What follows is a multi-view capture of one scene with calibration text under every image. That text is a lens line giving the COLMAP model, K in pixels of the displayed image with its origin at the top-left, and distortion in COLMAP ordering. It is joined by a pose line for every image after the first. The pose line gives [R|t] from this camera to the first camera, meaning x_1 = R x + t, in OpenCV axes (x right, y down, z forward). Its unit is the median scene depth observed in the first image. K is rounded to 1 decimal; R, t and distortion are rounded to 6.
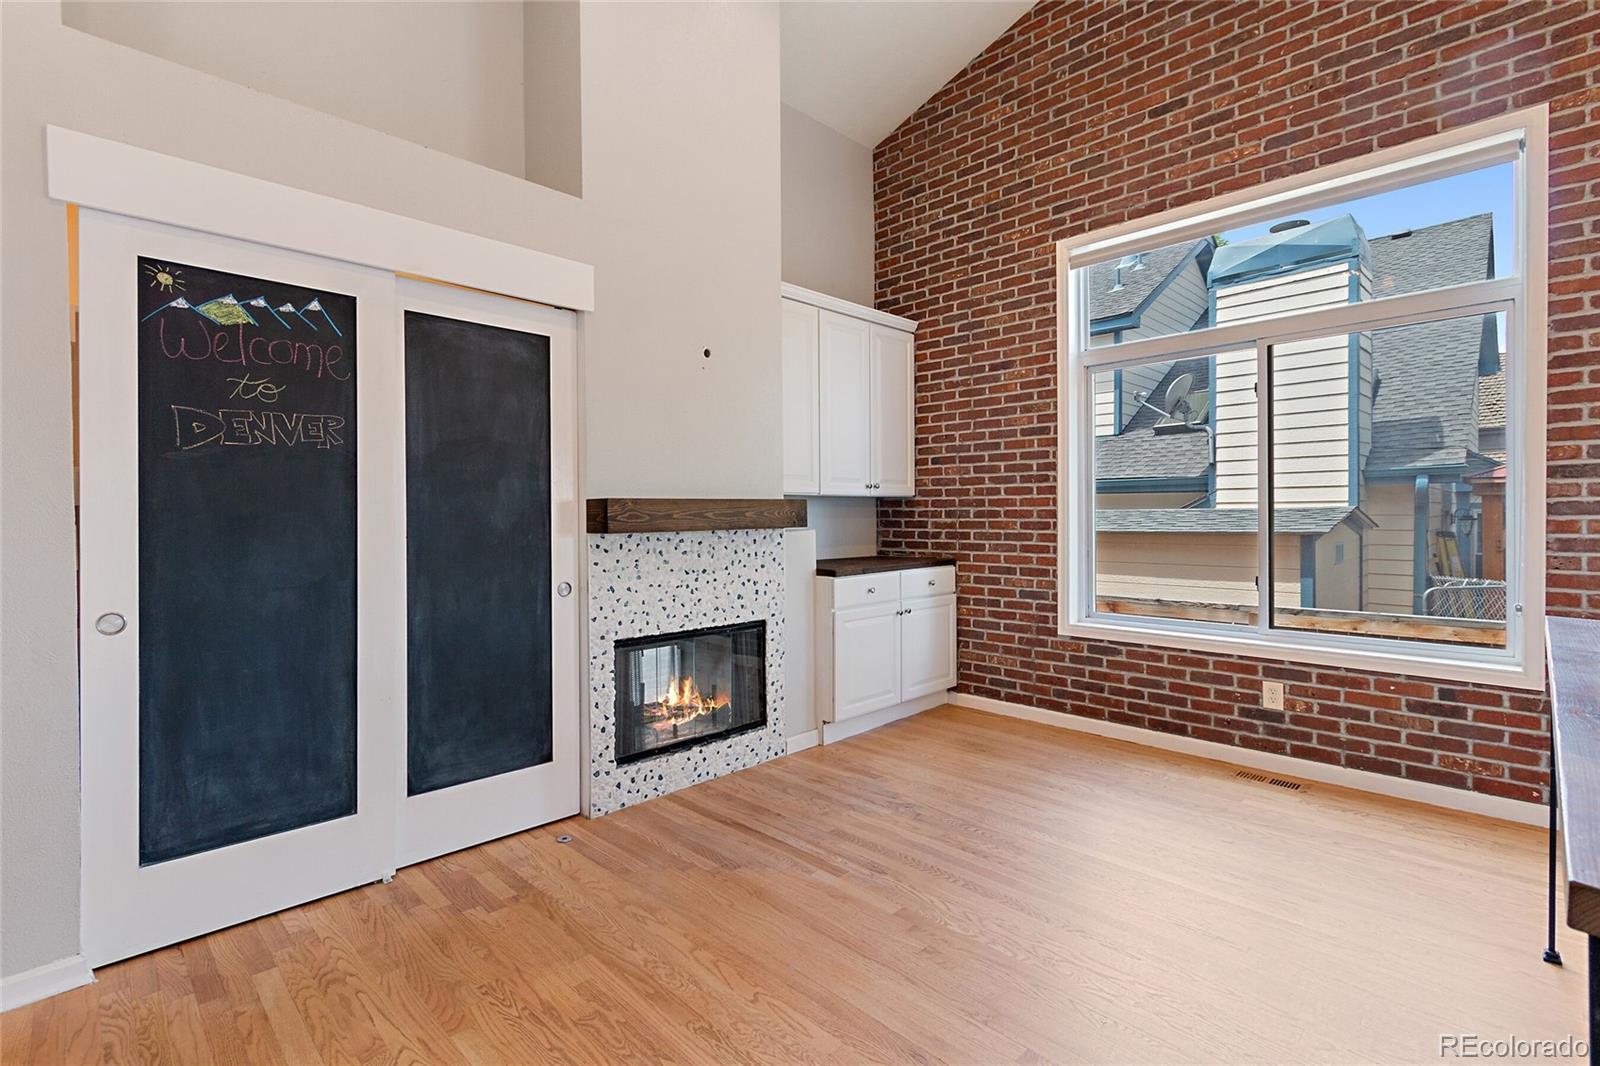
lens RADIAL K [[736.9, 0, 797.9], [0, 736.9, 528.6], [0, 0, 1]] dist [0.003747, 0.002915]
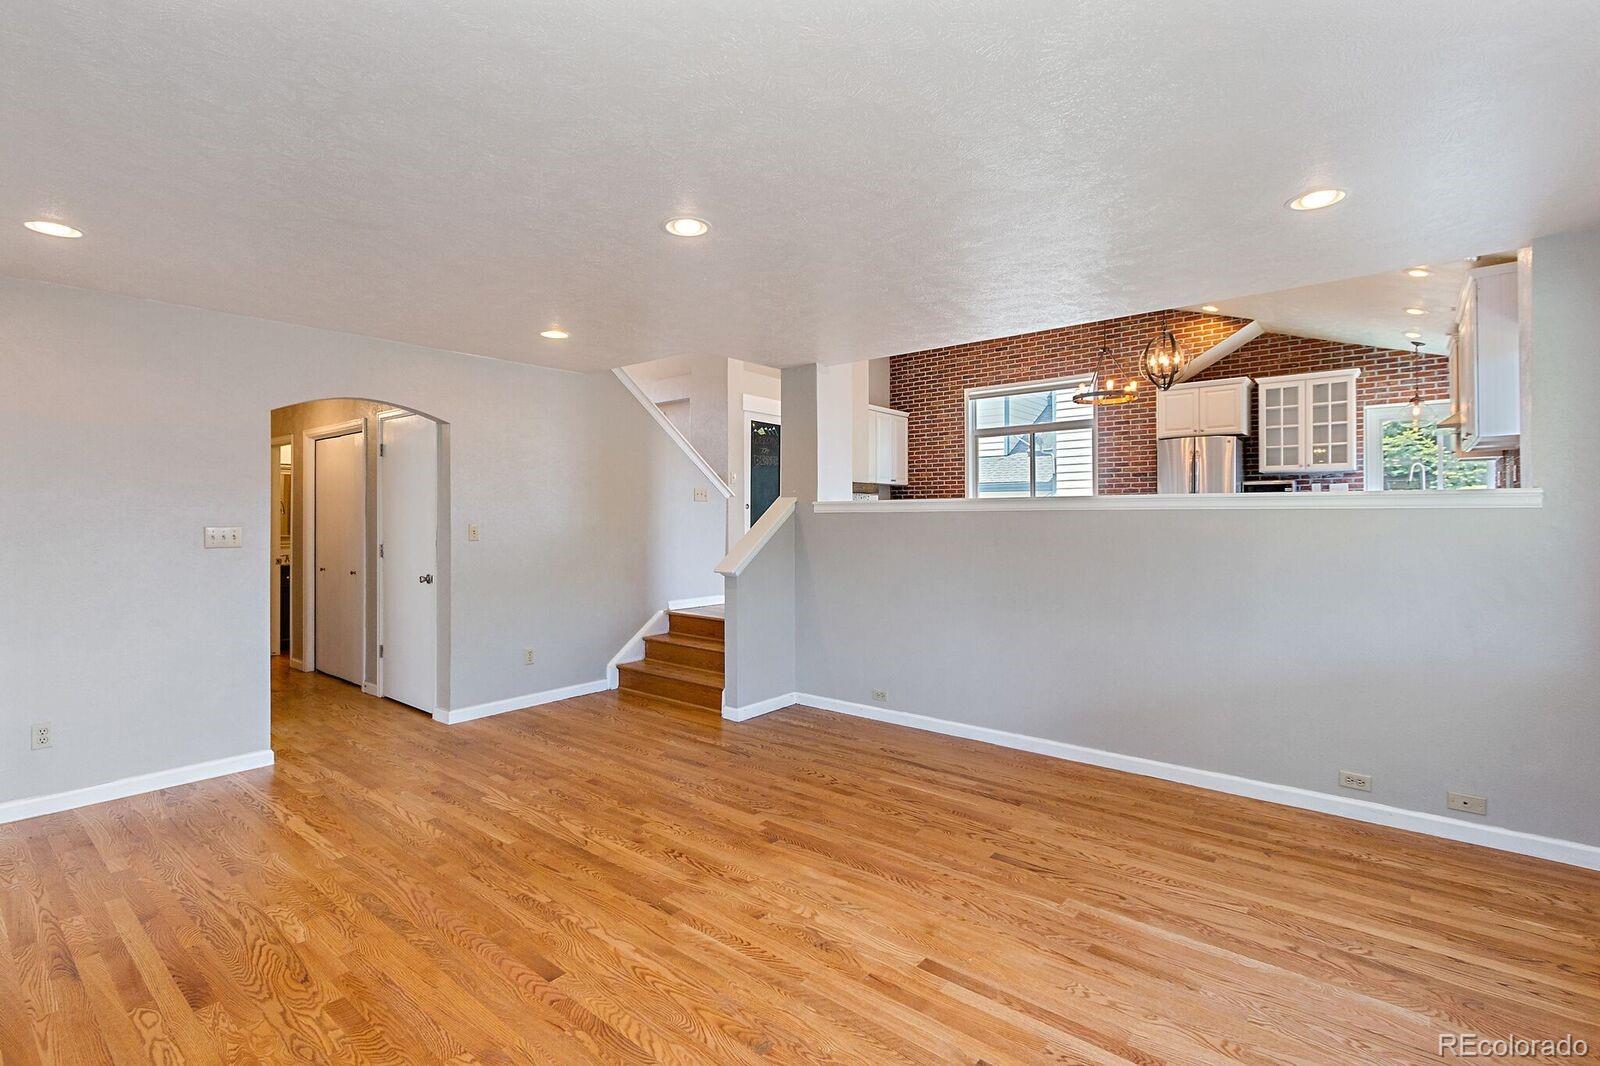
lens RADIAL K [[736.9, 0, 802.8], [0, 736.9, 524.9], [0, 0, 1]] dist [0.003747, 0.002915]
pose [[0.994383, 0.005200, 0.105711, -0.437084], [-0.003573, 0.999872, -0.015577, 0.124812], [-0.105779, 0.015112, 0.994275, -1.354343]]
